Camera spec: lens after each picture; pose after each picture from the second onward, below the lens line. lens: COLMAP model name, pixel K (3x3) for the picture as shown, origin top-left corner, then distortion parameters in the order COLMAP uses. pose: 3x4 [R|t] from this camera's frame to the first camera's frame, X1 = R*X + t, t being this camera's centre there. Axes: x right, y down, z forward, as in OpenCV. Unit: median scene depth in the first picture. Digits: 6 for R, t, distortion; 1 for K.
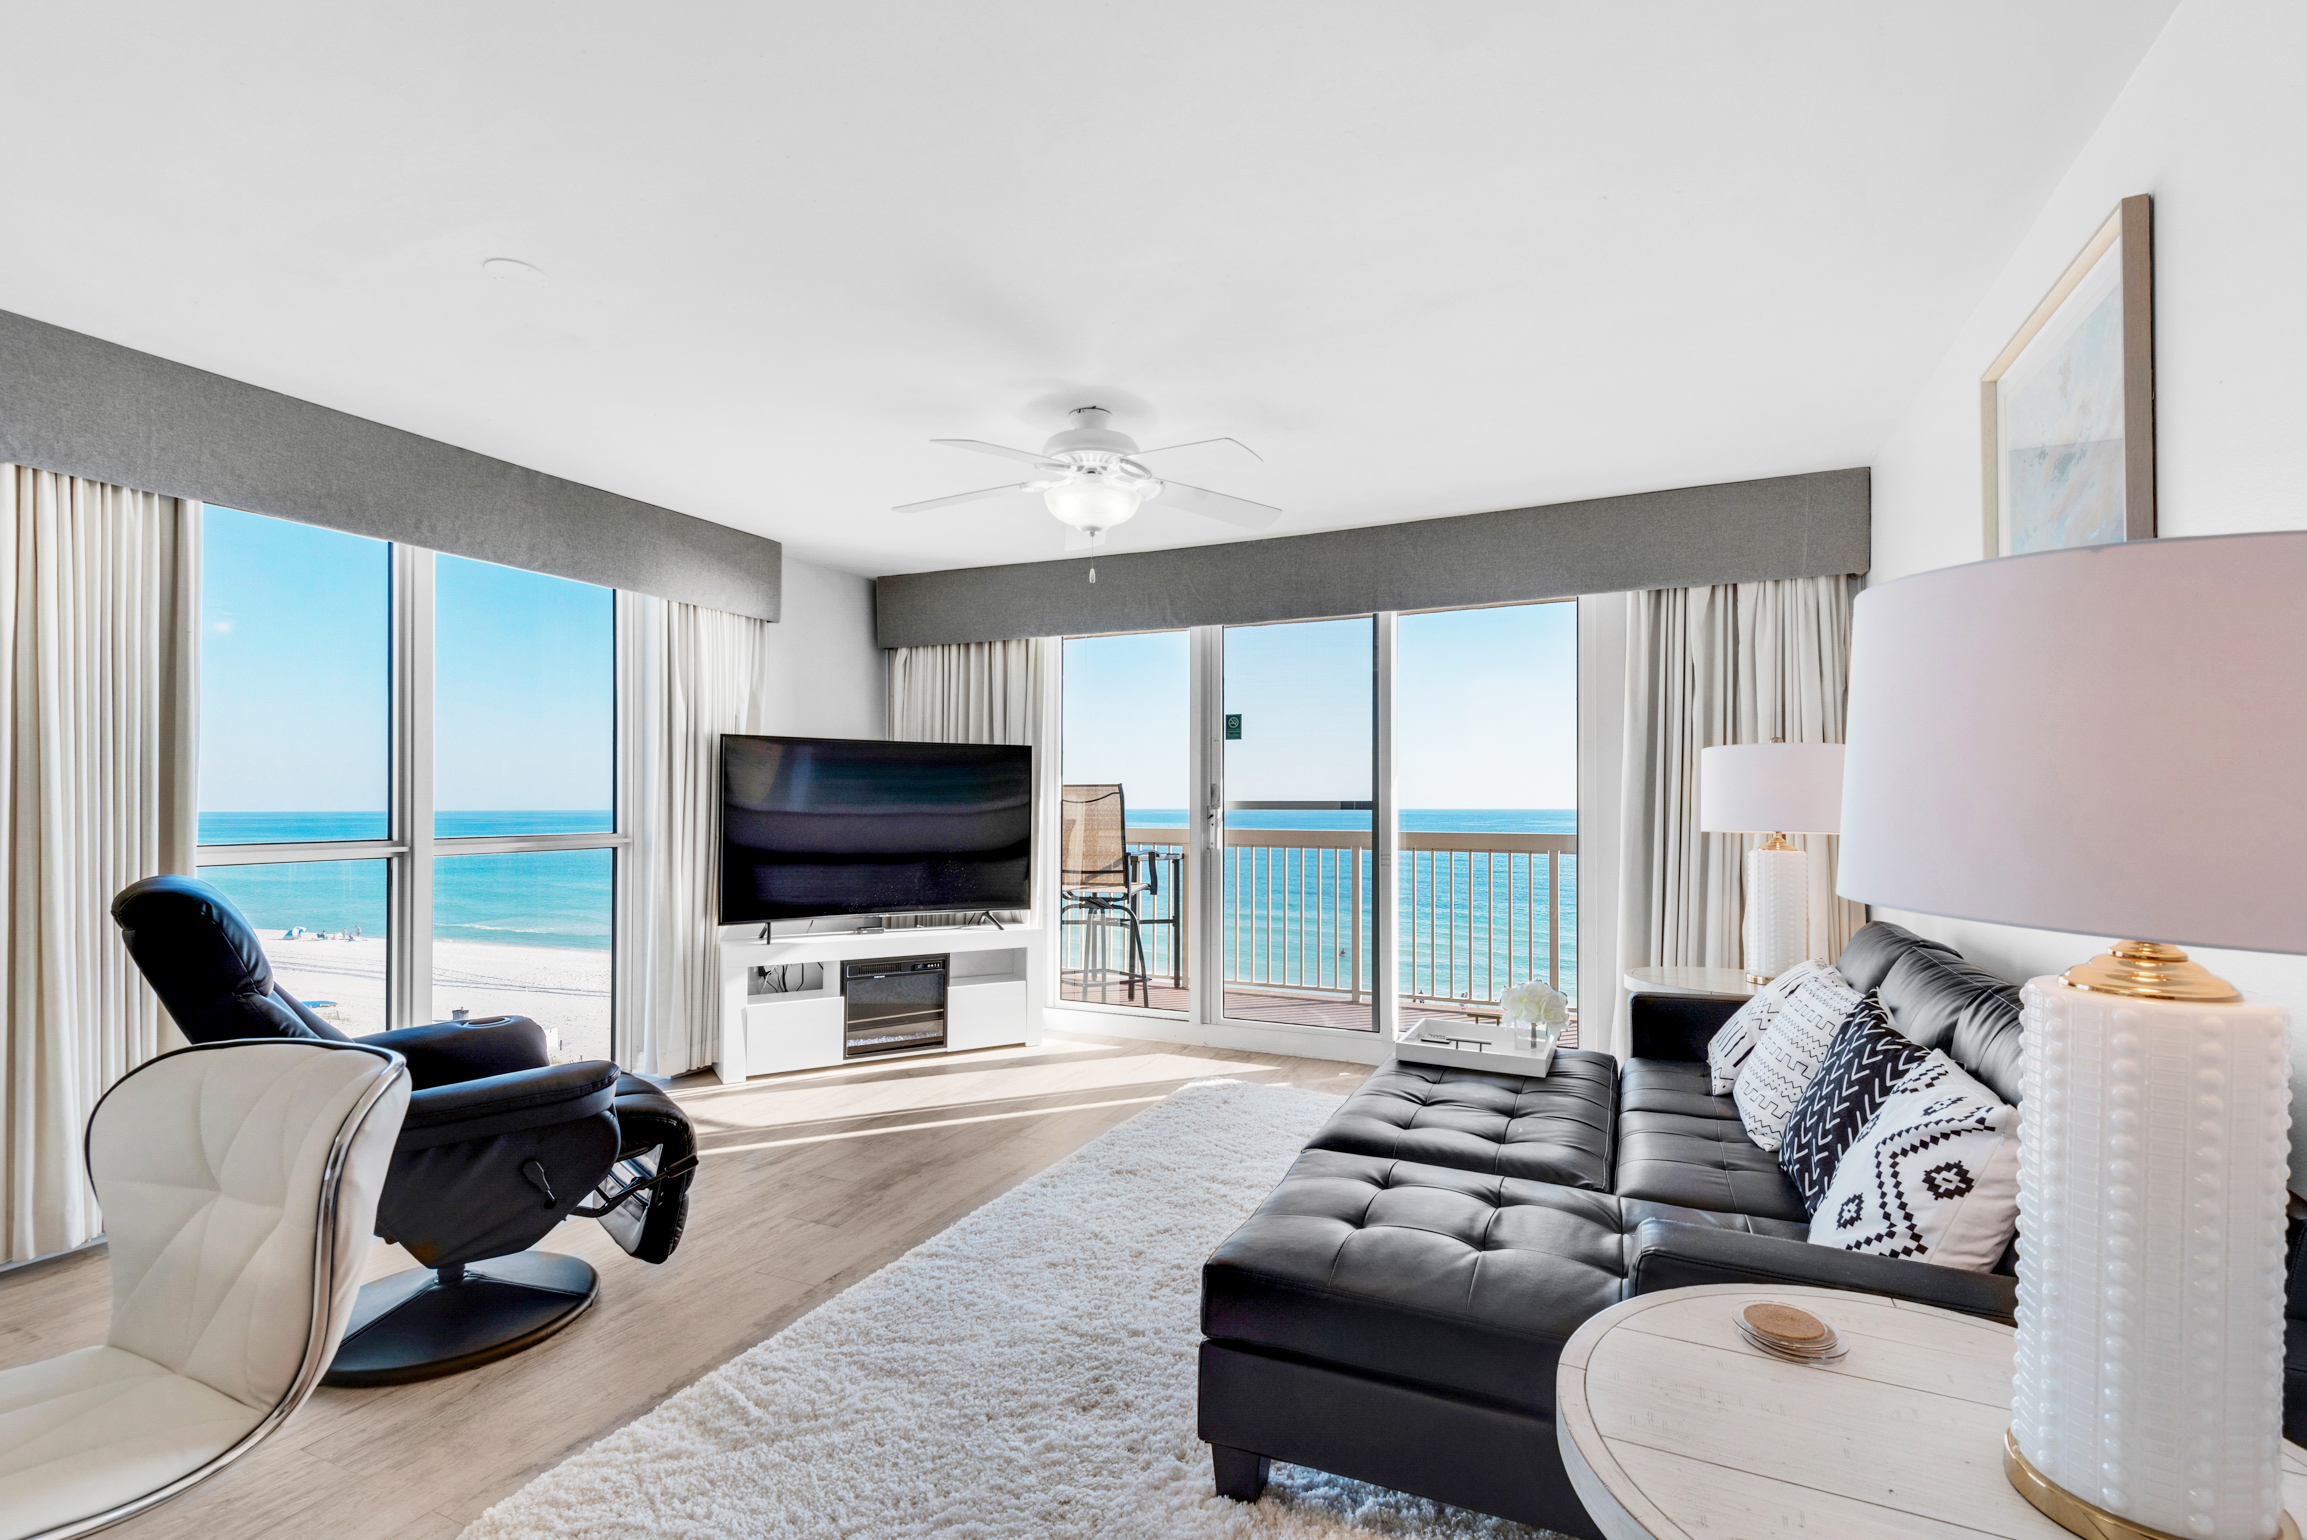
lens RADIAL K [[1062.3, 0, 1132.9], [0, 1062.3, 787.2], [0, 0, 1]] dist [-0.000996, -0.000977]
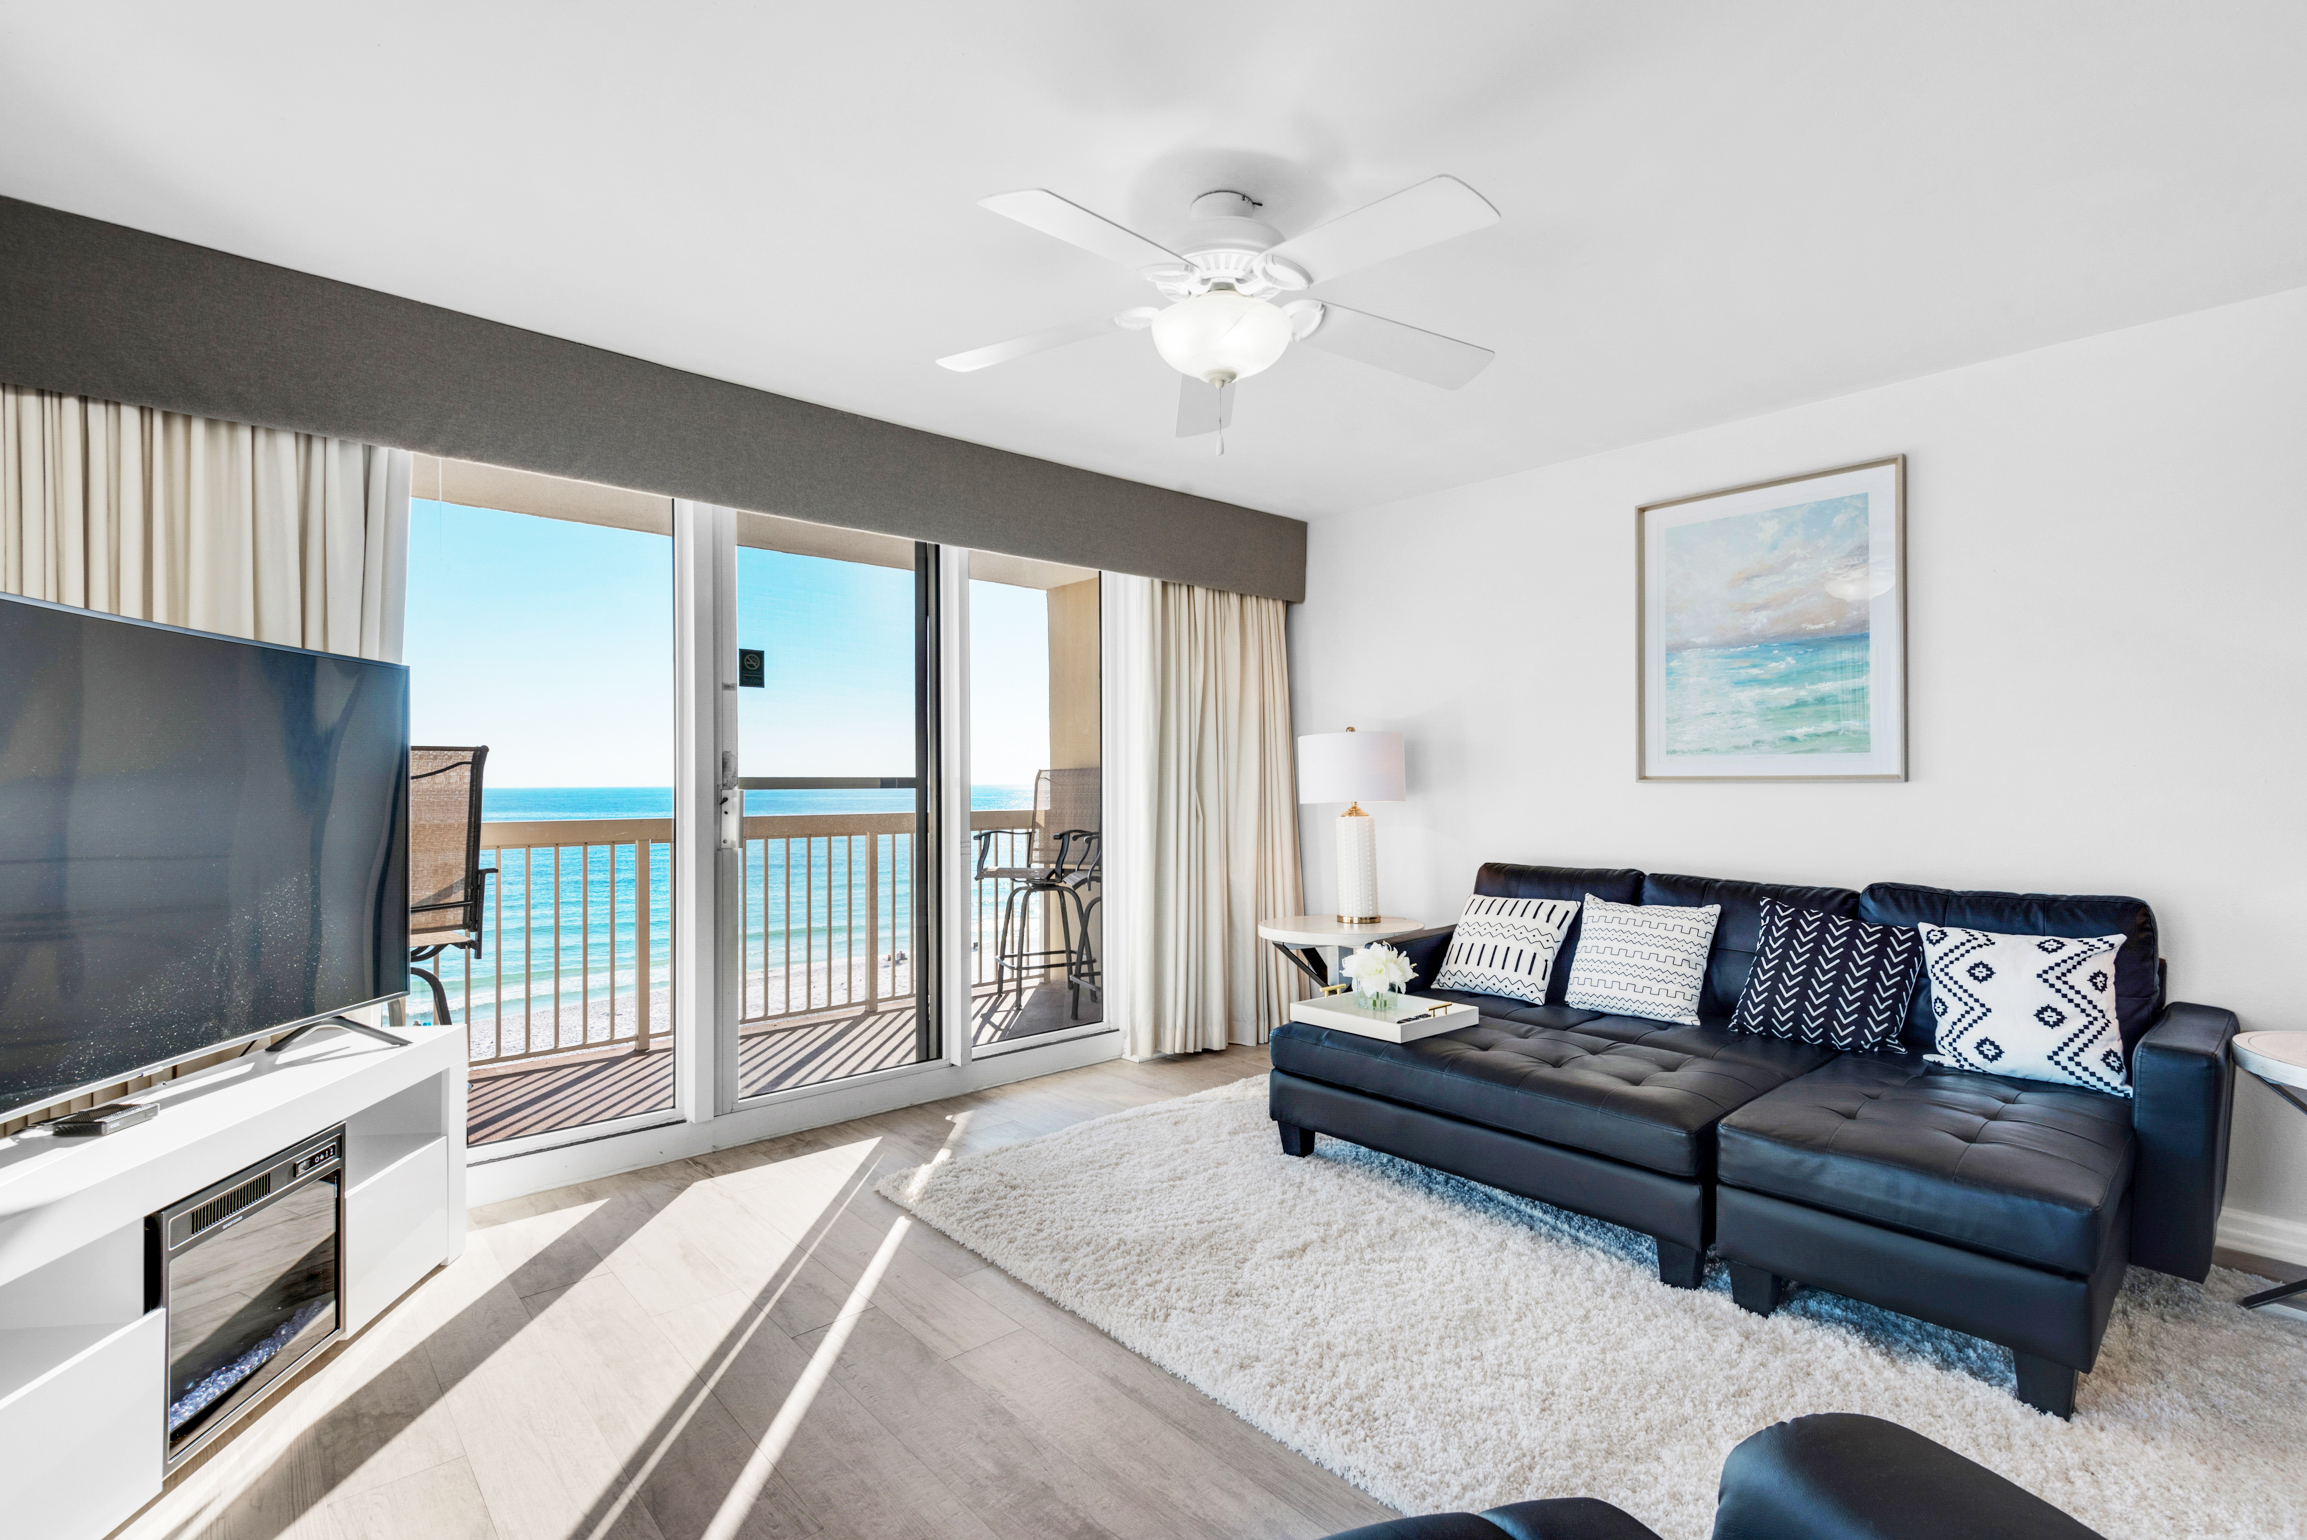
lens RADIAL K [[1062.3, 0, 1140.0], [0, 1062.3, 773.1], [0, 0, 1]] dist [-0.000996, -0.000977]
pose [[0.358968, 0.007958, 0.933316, -0.454349], [-0.005470, 0.999964, -0.006423, 0.013872], [-0.933334, -0.002800, 0.358999, 0.523027]]
